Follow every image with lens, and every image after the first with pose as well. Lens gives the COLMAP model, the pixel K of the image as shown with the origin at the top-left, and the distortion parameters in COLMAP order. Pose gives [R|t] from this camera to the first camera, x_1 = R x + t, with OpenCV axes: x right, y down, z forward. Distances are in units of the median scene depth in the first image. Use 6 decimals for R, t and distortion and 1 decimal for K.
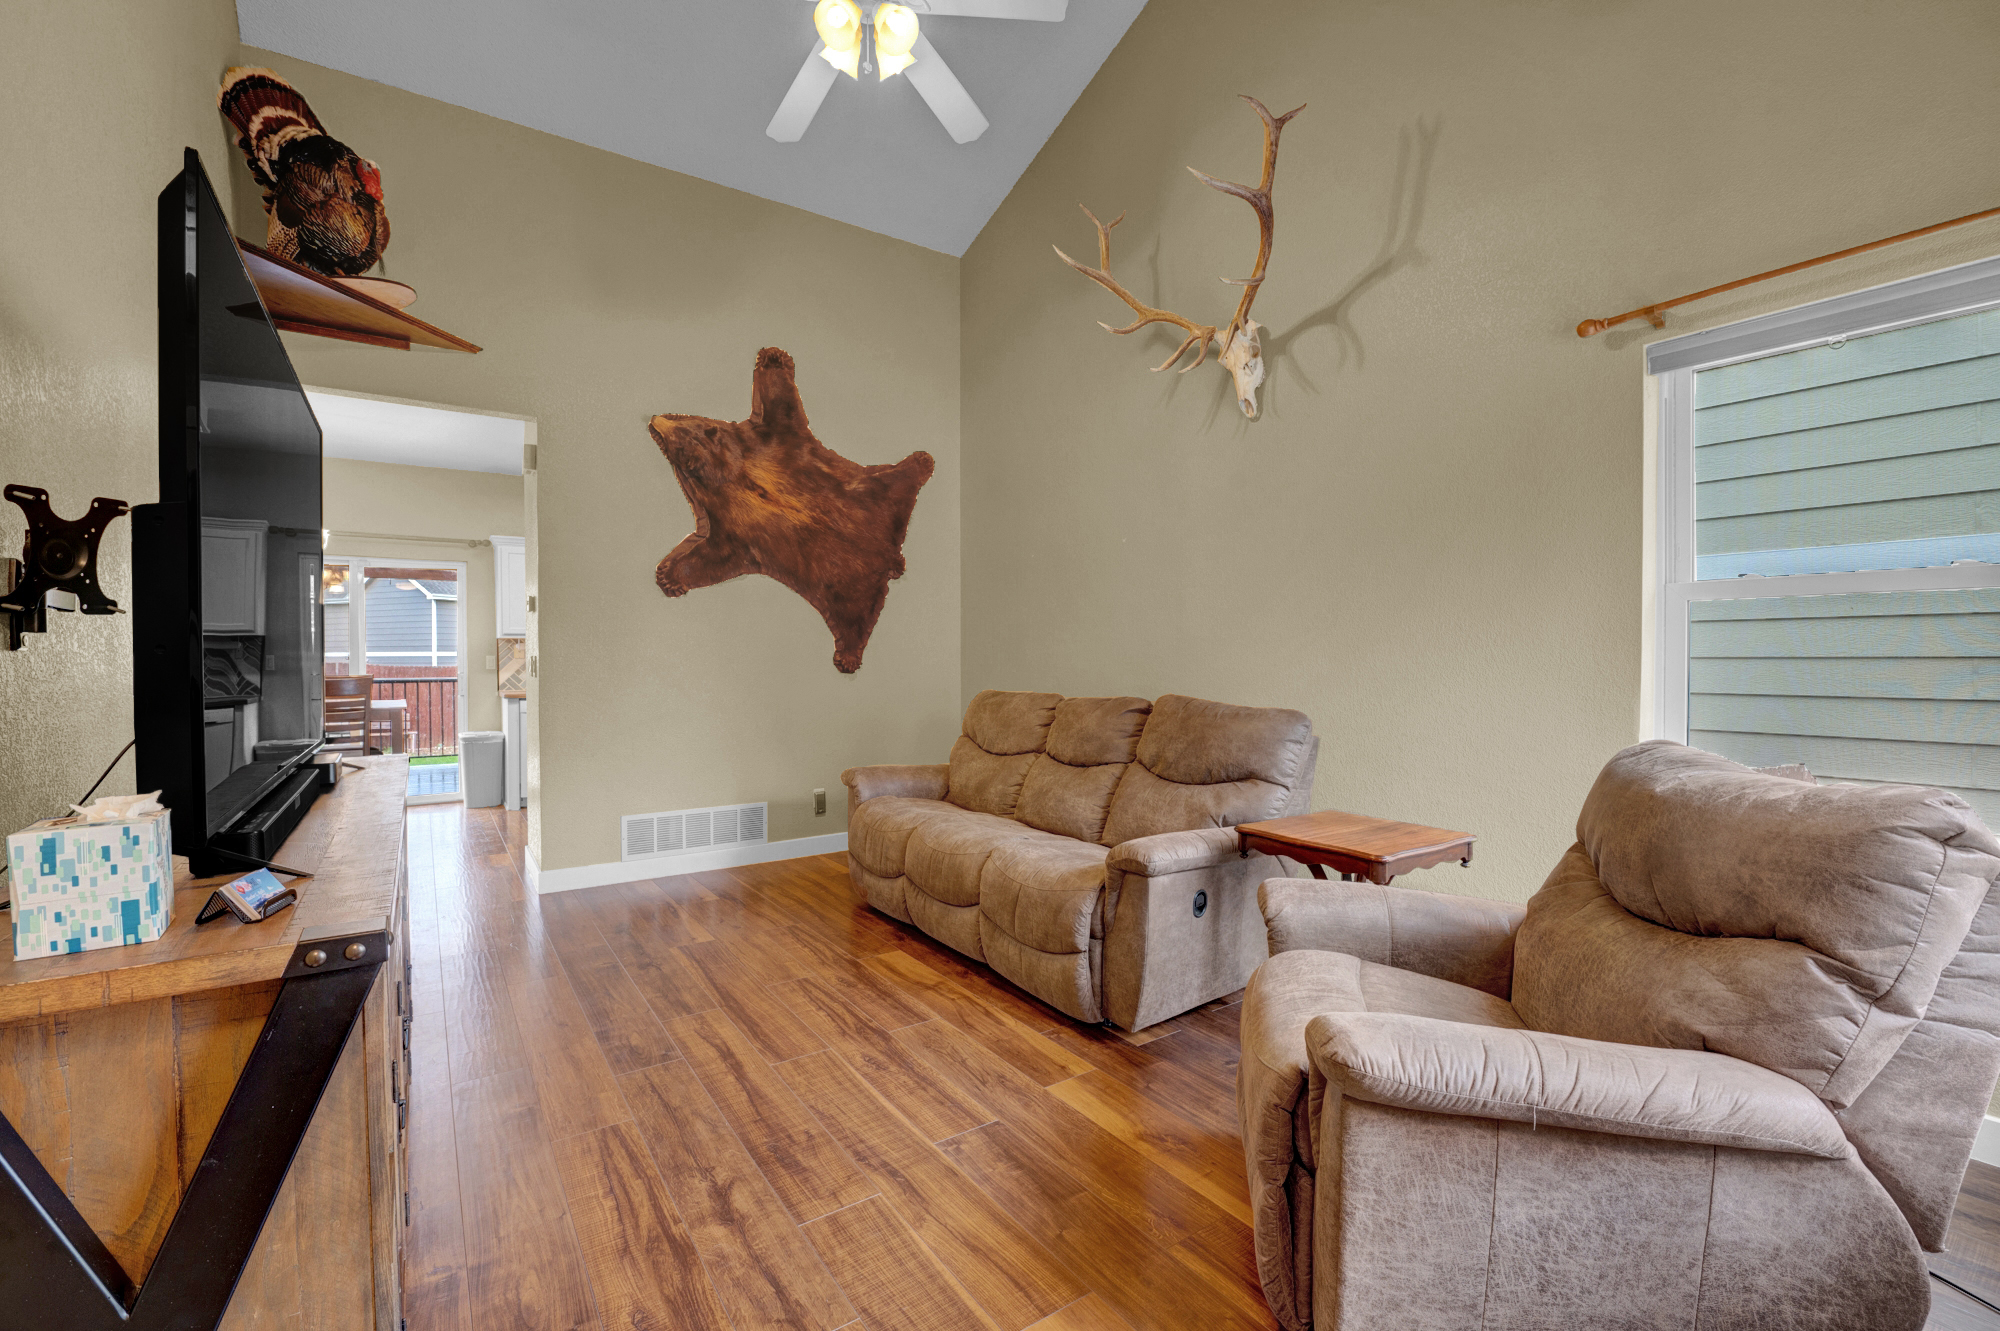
lens RADIAL K [[848.2, 0, 1000.0], [0, 848.2, 665.5], [0, 0, 1]] dist [-0.002728, -0.000615]
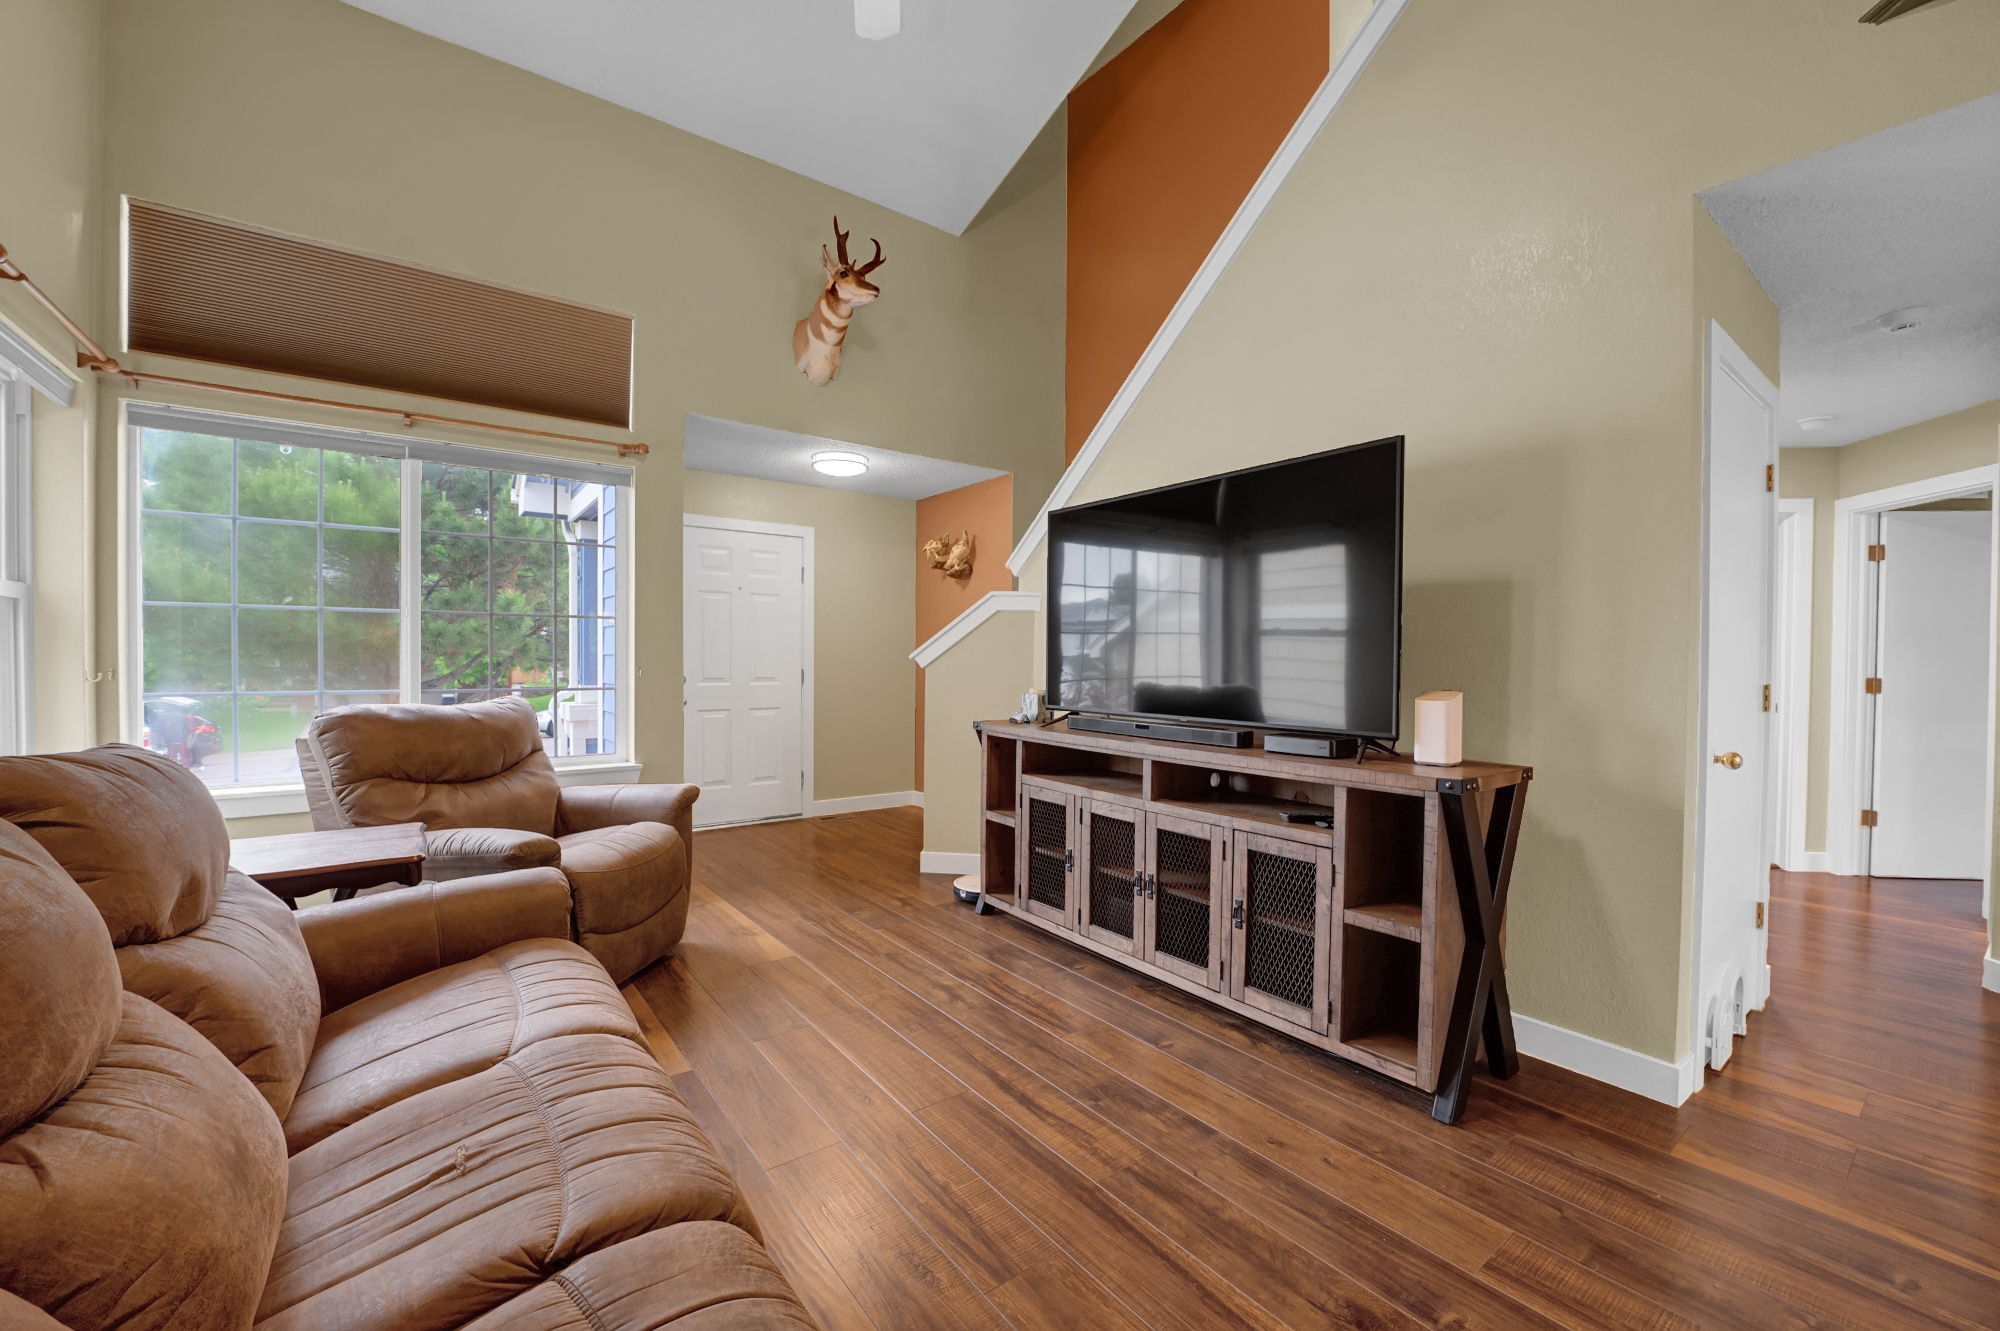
lens RADIAL K [[790.6, 0, 995.6], [0, 790.6, 669.4], [0, 0, 1]] dist [-0.022093, -0.000332]
pose [[-0.999369, -0.006388, -0.034928, -0.246643], [-0.007408, 0.999548, 0.029130, -0.015874], [0.034727, 0.029370, -0.998965, 1.723502]]
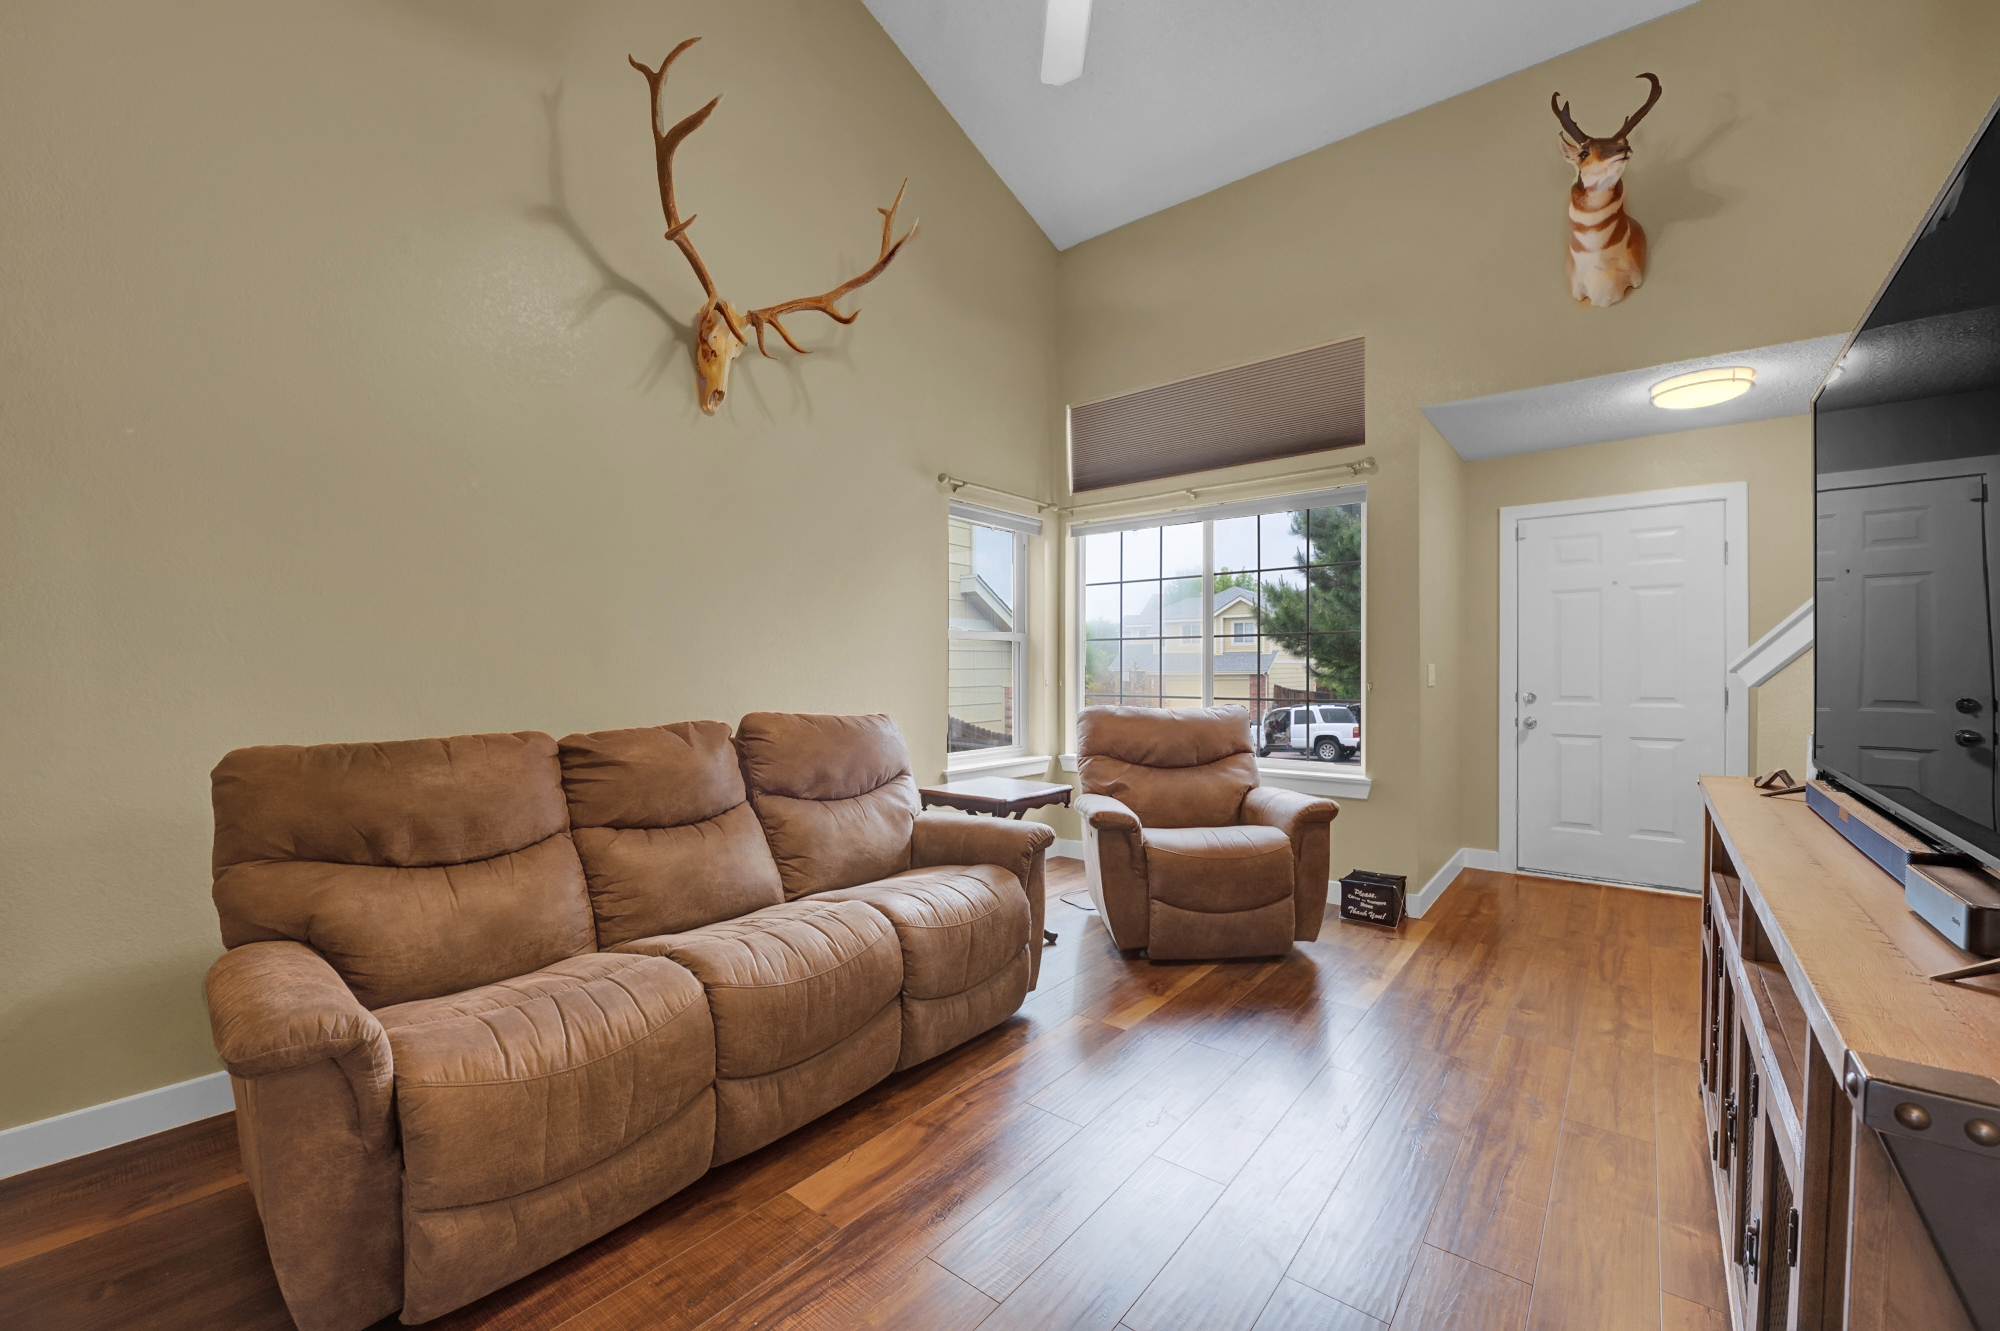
lens RADIAL K [[790.6, 0, 995.6], [0, 790.6, 669.4], [0, 0, 1]] dist [-0.022093, -0.000332]
pose [[-0.271009, -0.000347, 0.962577, -0.843755], [0.014556, 0.999884, 0.004458, -0.011495], [-0.962467, 0.015219, -0.270973, 1.296665]]
